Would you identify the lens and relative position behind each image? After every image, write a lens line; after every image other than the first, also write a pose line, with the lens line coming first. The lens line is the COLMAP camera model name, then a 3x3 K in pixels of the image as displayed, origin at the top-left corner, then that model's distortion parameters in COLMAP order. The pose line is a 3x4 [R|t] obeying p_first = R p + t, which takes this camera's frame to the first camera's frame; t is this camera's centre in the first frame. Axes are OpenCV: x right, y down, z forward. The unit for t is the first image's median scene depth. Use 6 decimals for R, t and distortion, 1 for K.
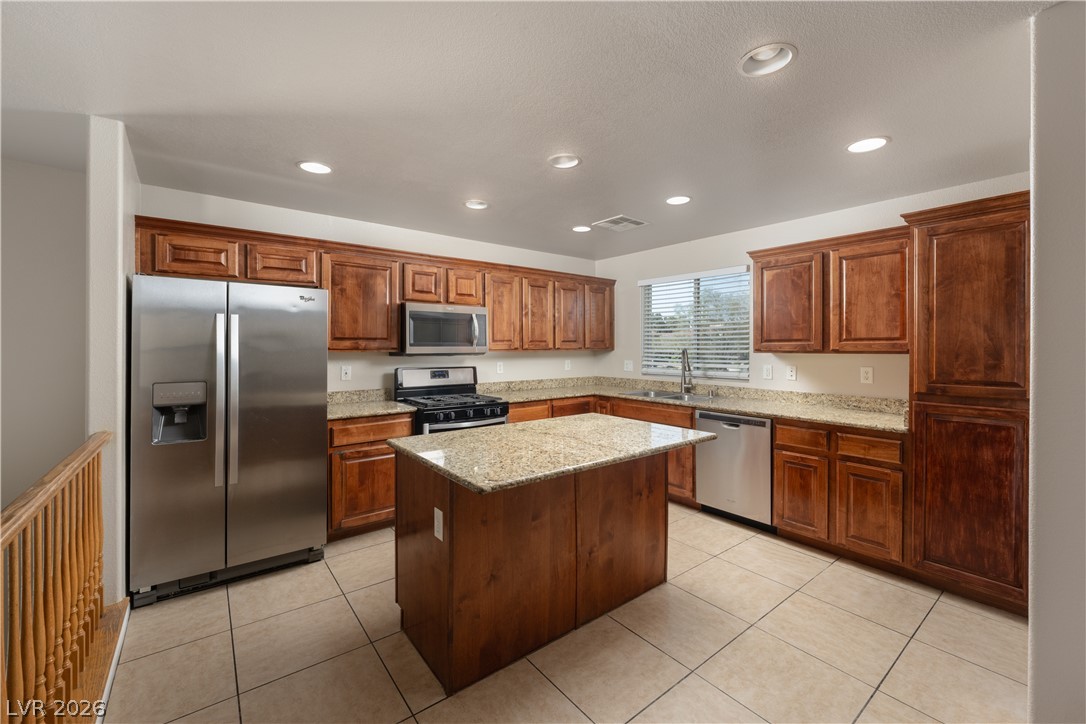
lens RADIAL K [[436.2, 0, 547.1], [0, 436.2, 353.8], [0, 0, 1]] dist [-0.001912, -0.000576]
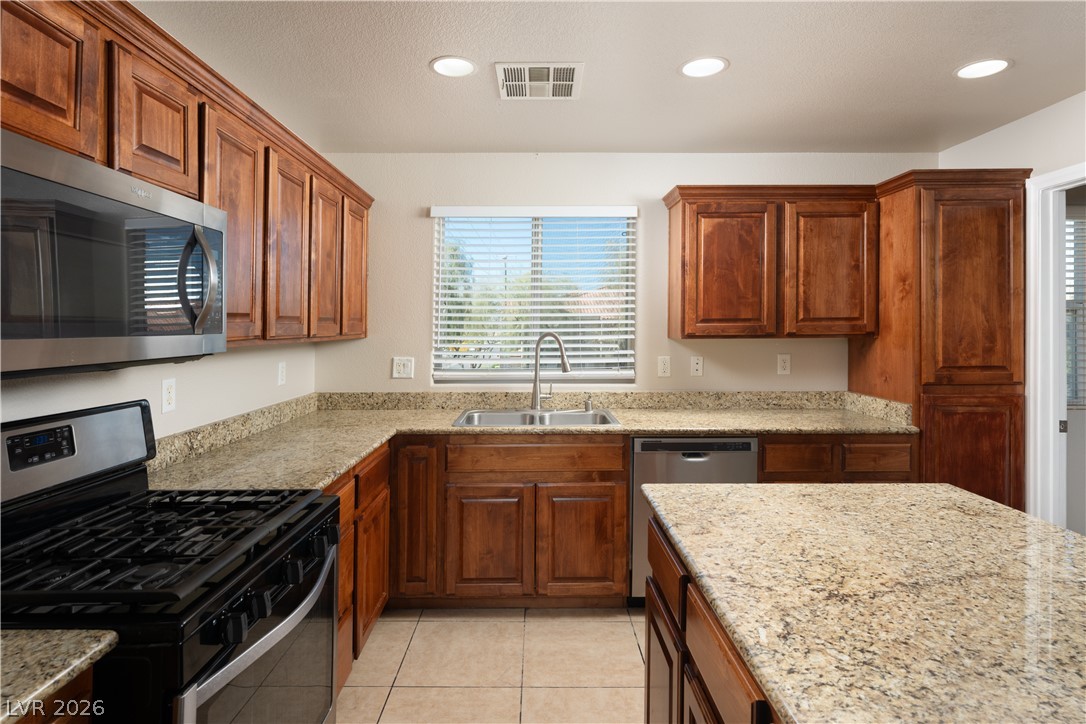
lens RADIAL K [[587.2, 0, 522.9], [0, 587.2, 322.2], [0, 0, 1]] dist [0.002014, -0.000170]
pose [[0.627801, 0.004062, 0.778363, -0.399267], [0.016951, 0.999678, -0.018888, -0.015940], [-0.778189, 0.025052, 0.627530, 0.671493]]
